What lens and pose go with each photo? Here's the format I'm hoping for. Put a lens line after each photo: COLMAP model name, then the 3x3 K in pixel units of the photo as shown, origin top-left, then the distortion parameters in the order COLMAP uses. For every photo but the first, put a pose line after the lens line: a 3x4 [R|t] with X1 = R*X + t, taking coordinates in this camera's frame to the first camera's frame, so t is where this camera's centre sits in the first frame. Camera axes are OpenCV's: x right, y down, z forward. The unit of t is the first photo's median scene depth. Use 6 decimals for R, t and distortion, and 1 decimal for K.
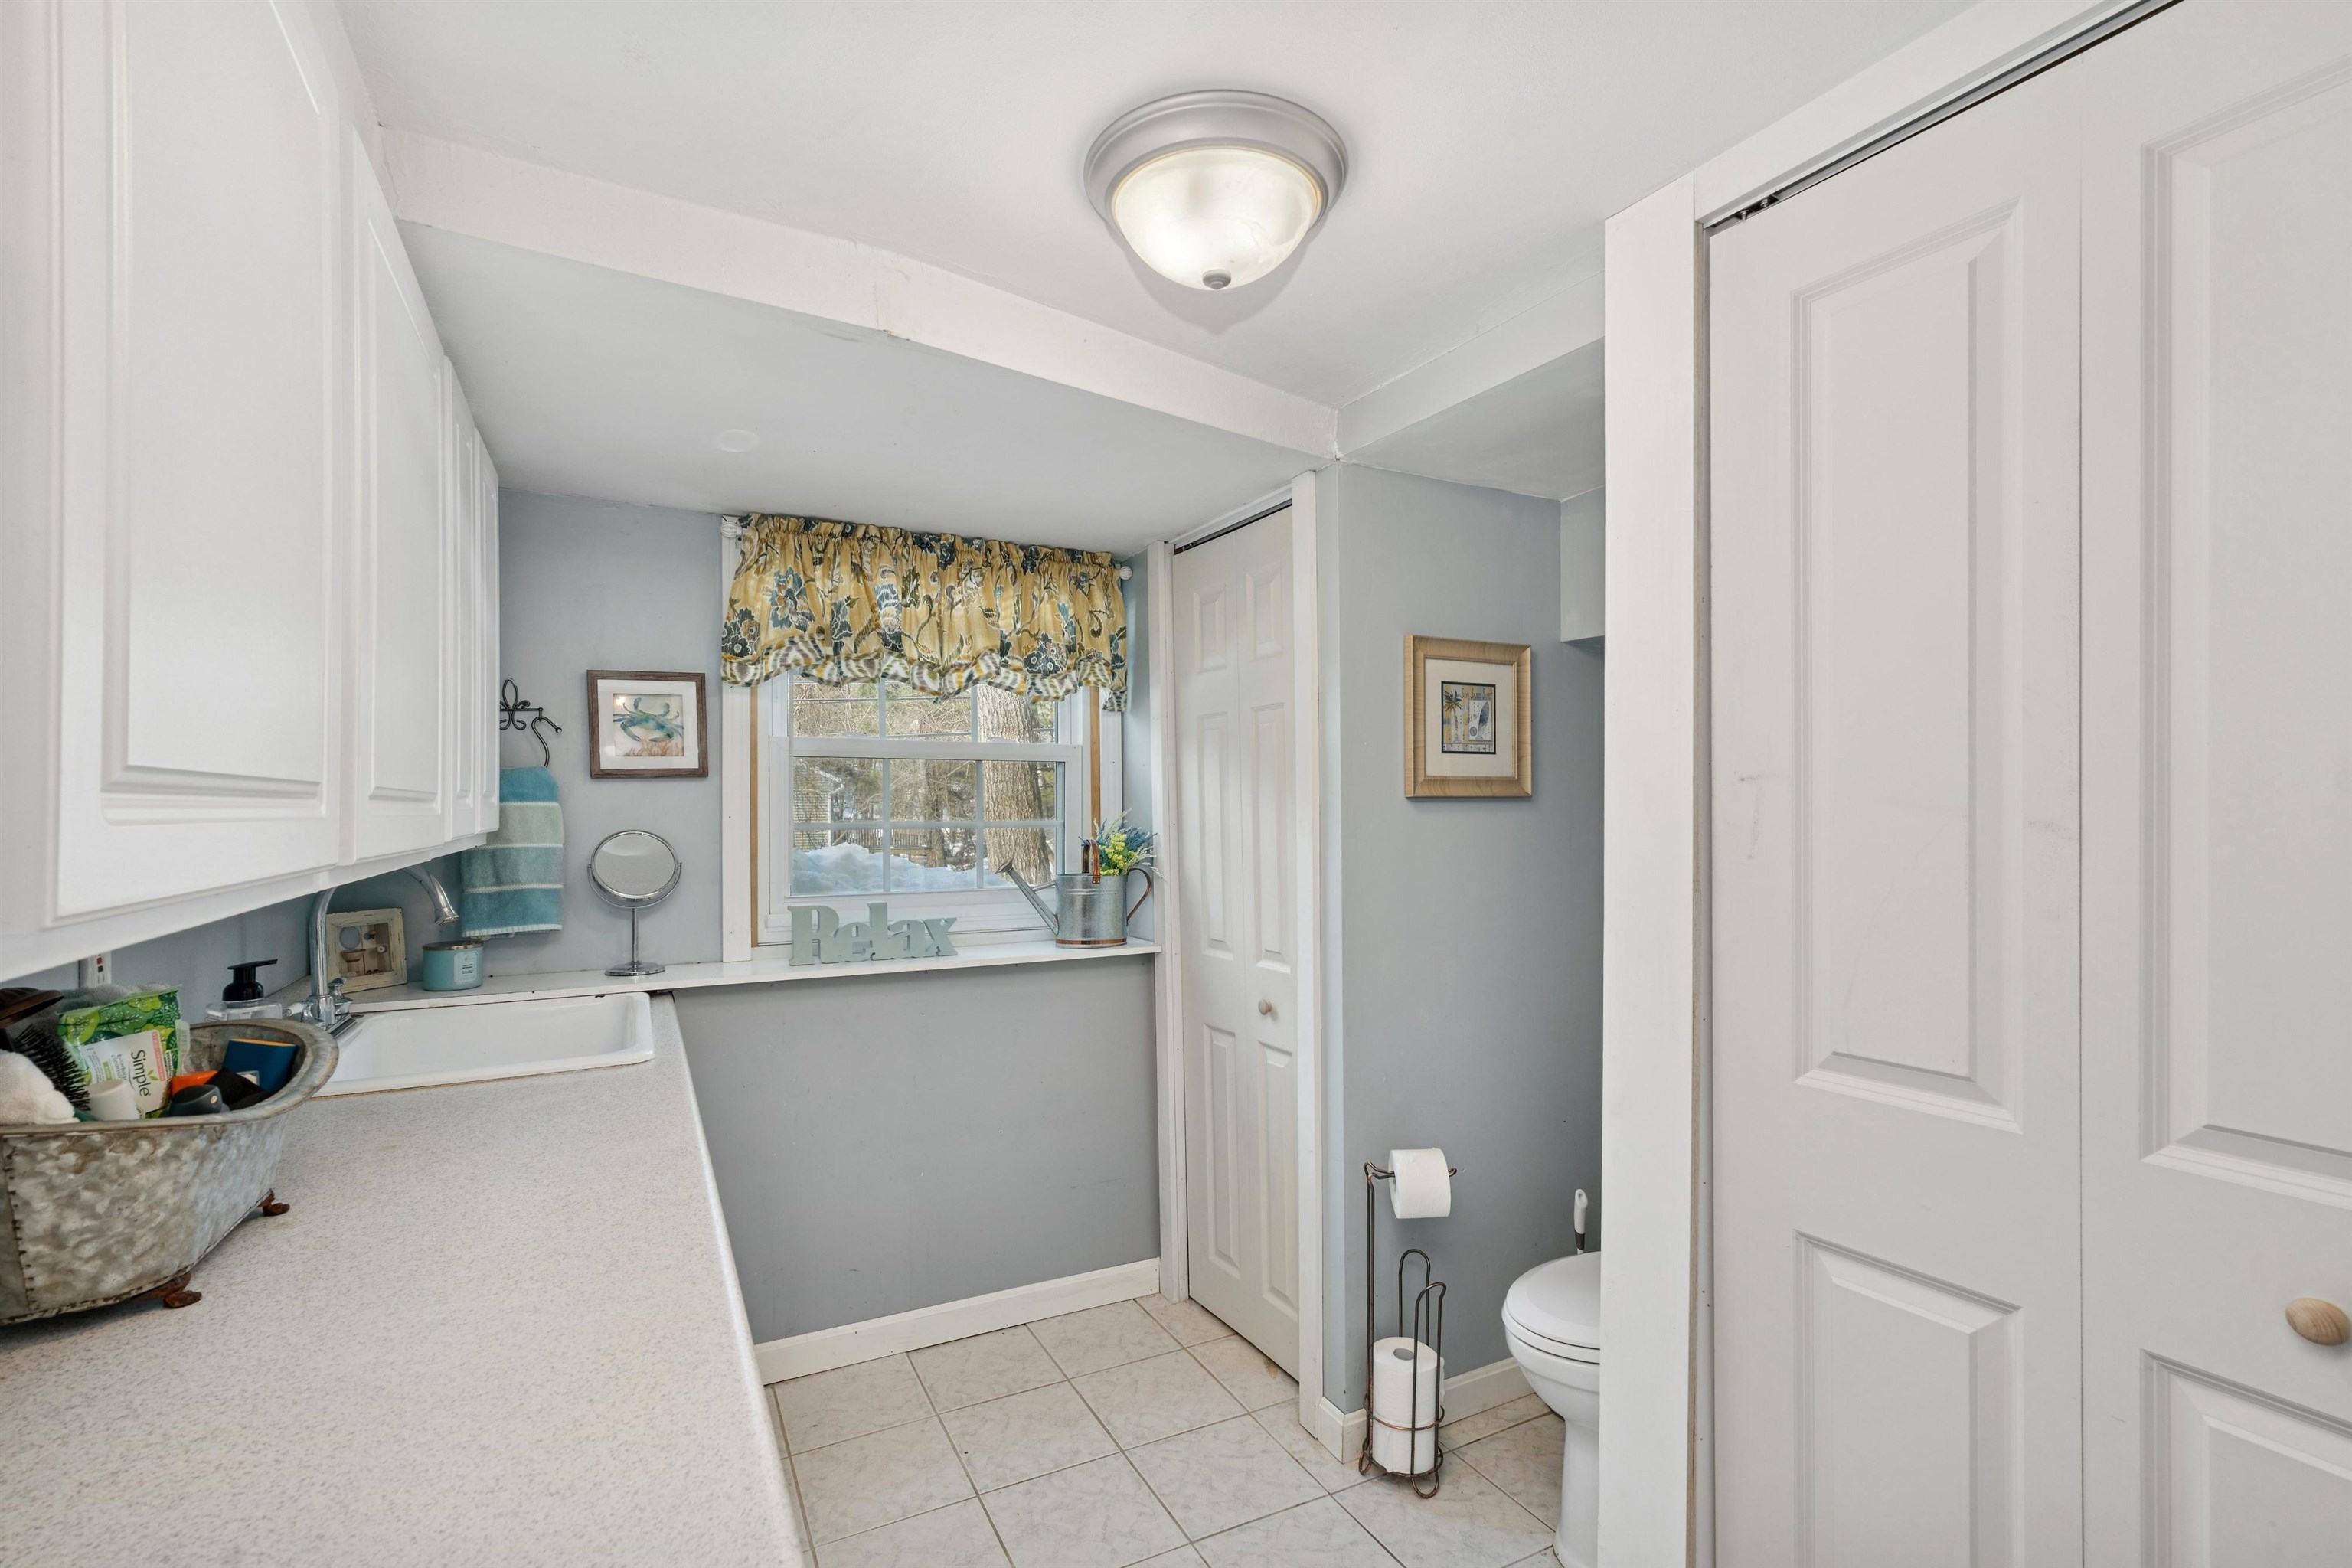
lens RADIAL K [[1096.6, 0, 1176.2], [0, 1096.6, 813.2], [0, 0, 1]] dist [-0.000269, 0.000282]
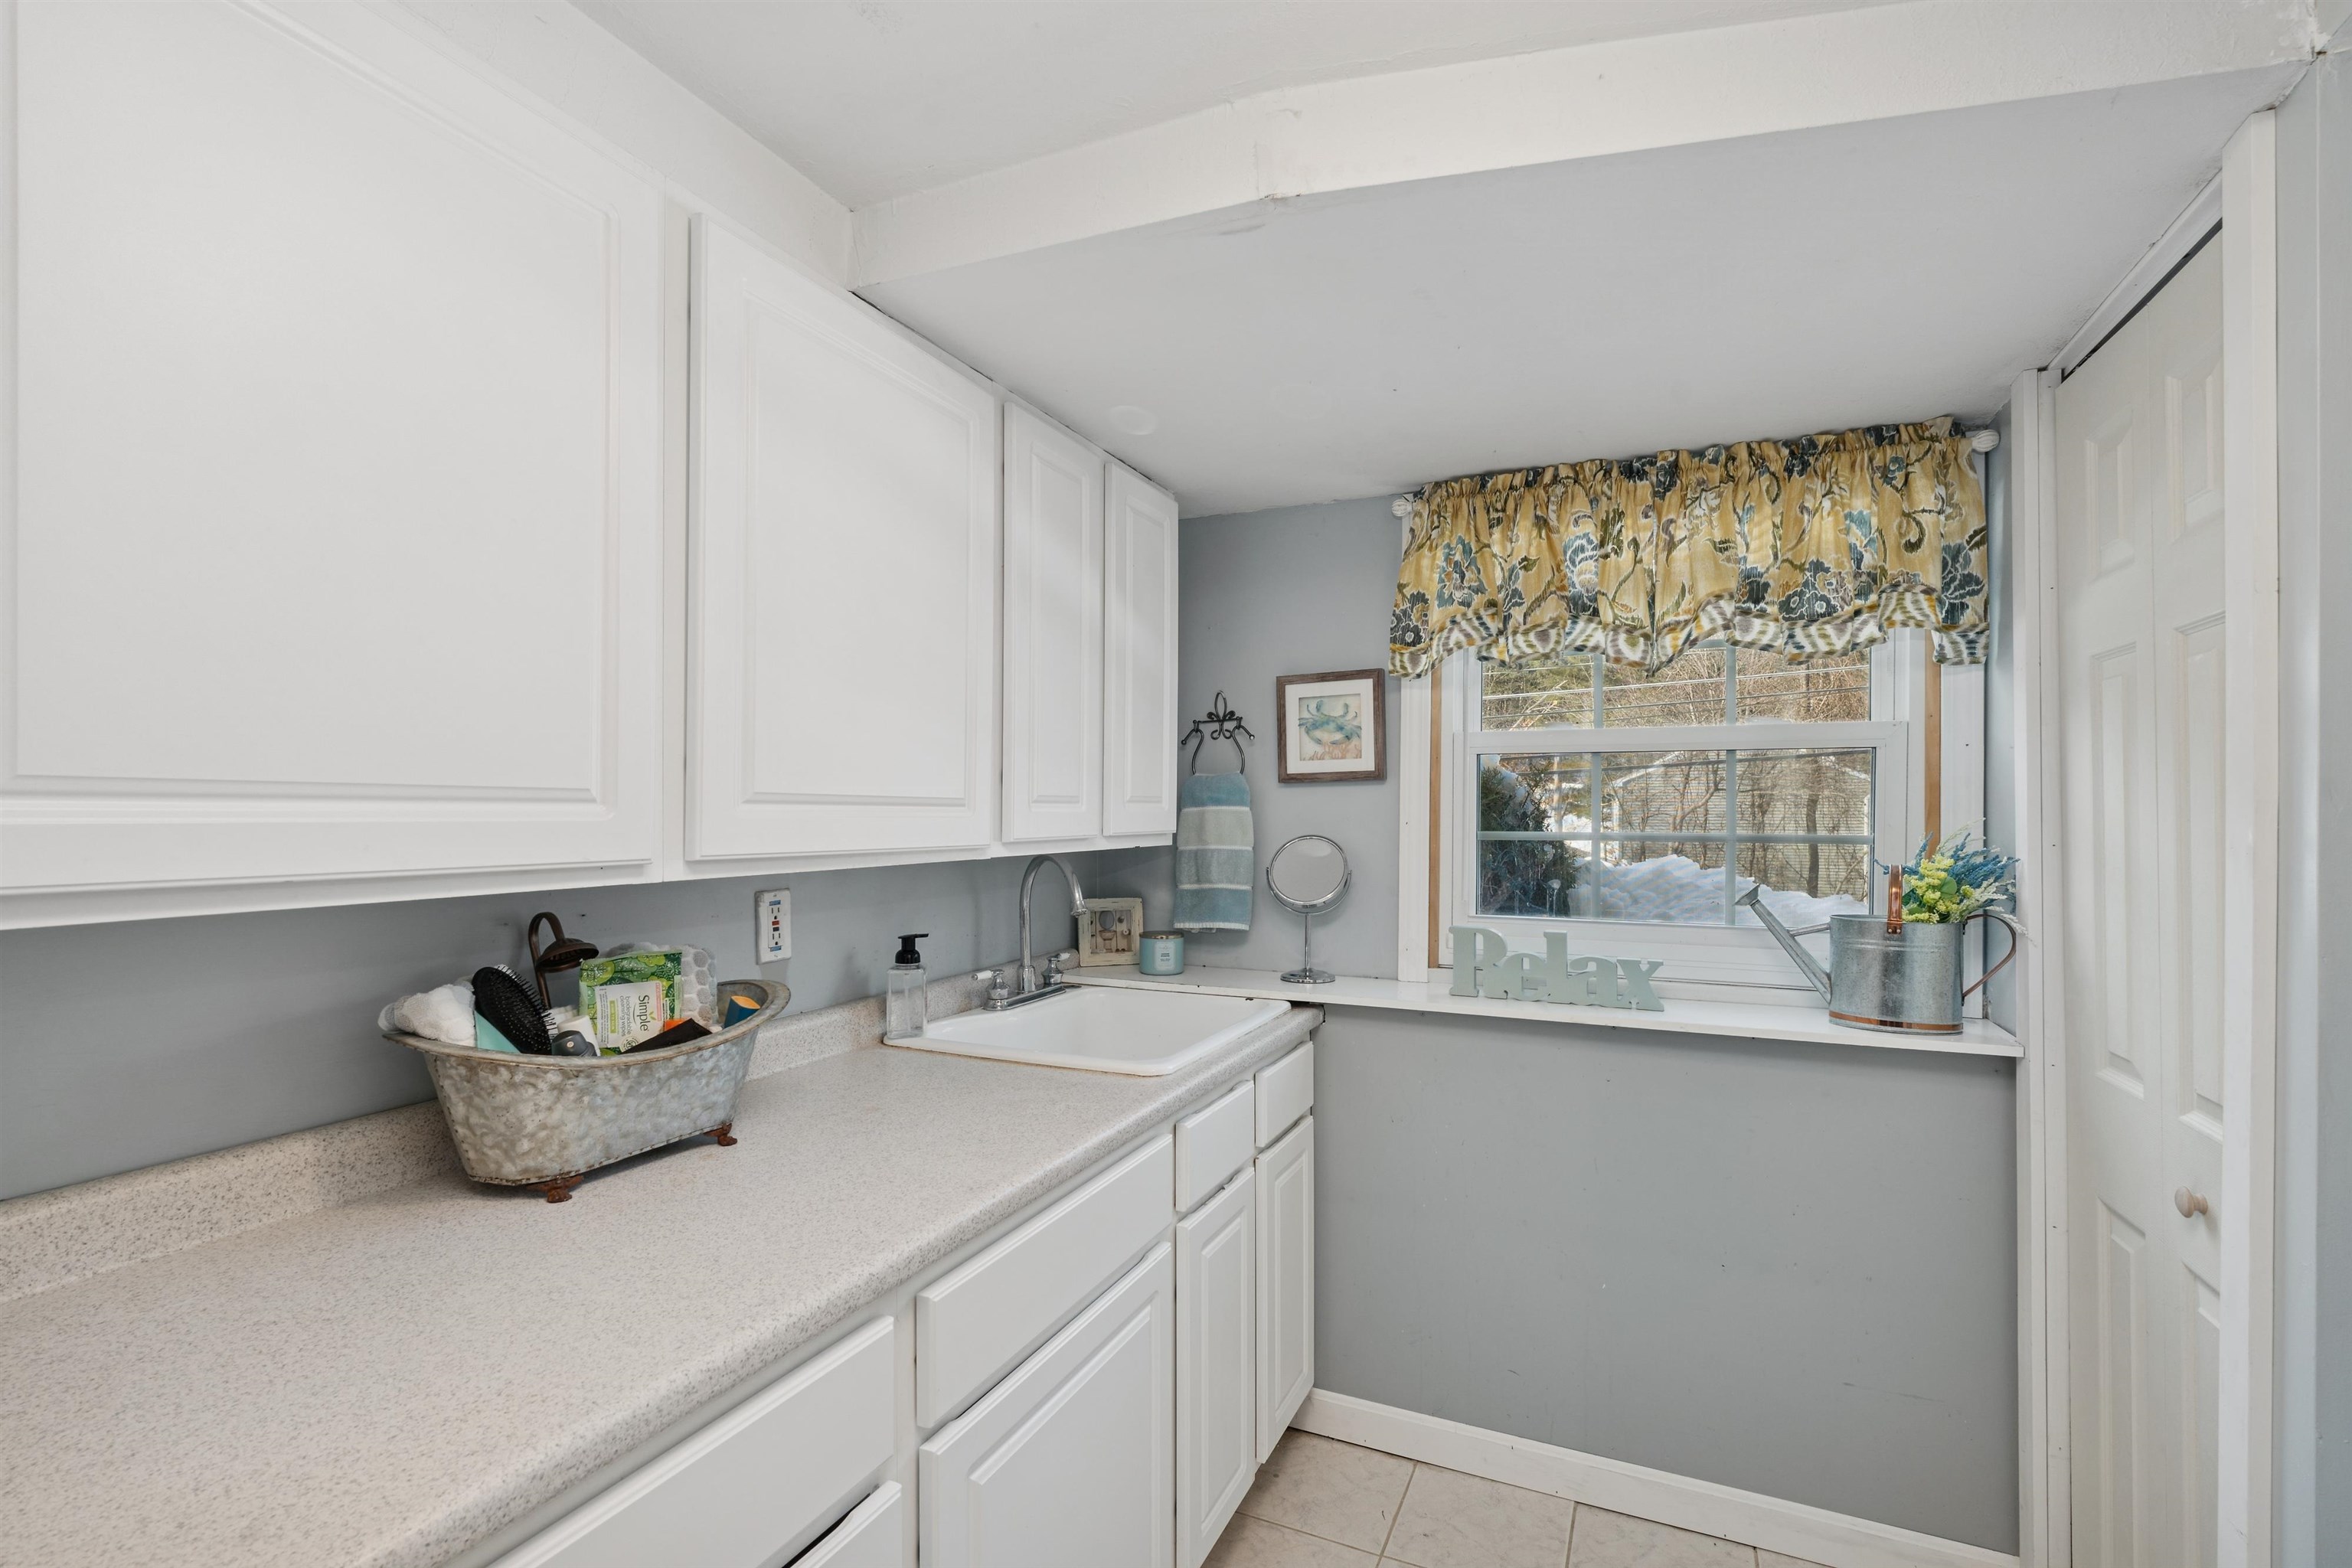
lens RADIAL K [[1068.4, 0, 1179.8], [0, 1068.4, 821.6], [0, 0, 1]] dist [-0.007753, 0.000038]
pose [[0.601388, 0.011943, -0.798868, 0.187858], [-0.009583, 0.999924, 0.007735, -0.002803], [0.798900, 0.003004, 0.601457, 0.309603]]
